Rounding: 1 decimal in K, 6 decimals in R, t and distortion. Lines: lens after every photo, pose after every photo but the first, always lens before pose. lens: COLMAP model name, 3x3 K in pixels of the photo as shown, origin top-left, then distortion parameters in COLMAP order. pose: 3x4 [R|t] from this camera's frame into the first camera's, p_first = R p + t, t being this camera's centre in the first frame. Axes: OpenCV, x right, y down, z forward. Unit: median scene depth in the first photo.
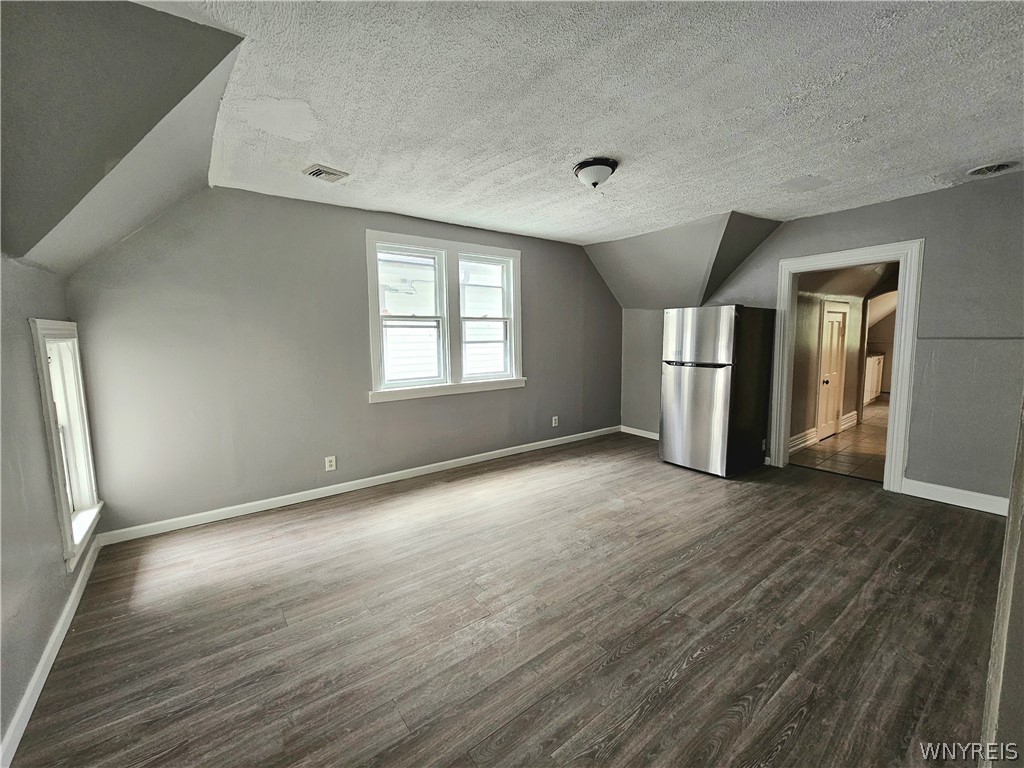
lens RADIAL K [[418.7, 0, 511.1], [0, 418.7, 380.8], [0, 0, 1]] dist [0.000822, 0.000121]
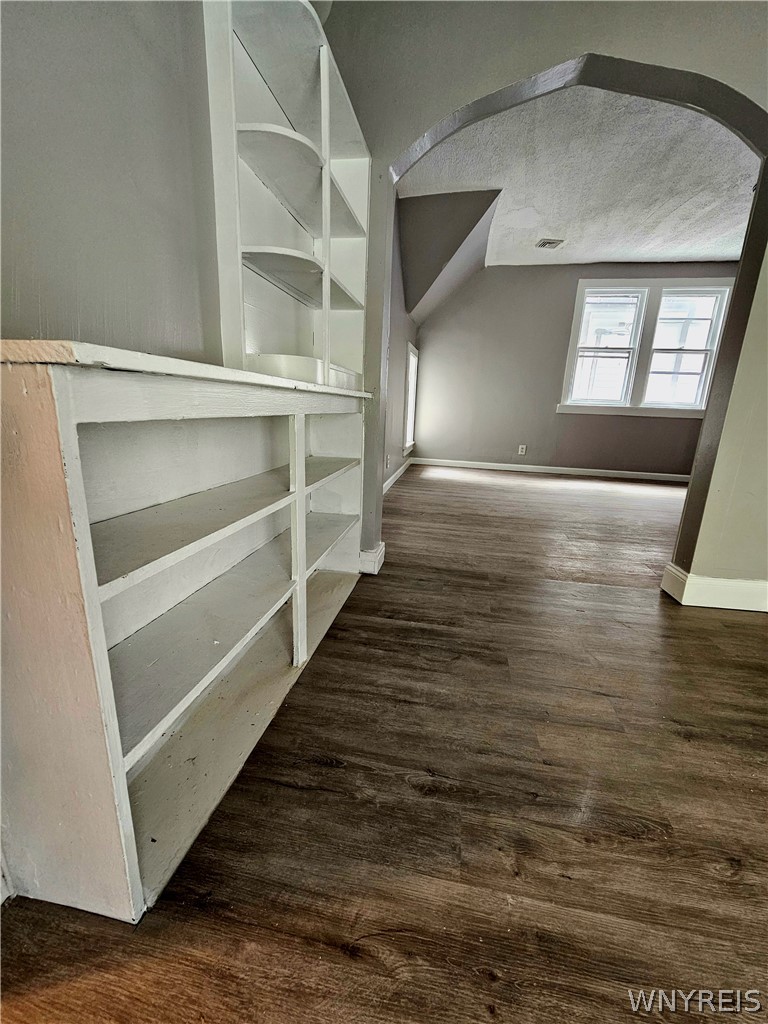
lens RADIAL K [[418.7, 0, 384.4], [0, 418.7, 512.0], [0, 0, 1]] dist [0.000822, 0.000121]
pose [[0.669993, 0.224913, -0.707477, 0.339562], [-0.129726, 0.973809, 0.186729, 0.188185], [0.730945, -0.033329, 0.681622, -0.384800]]
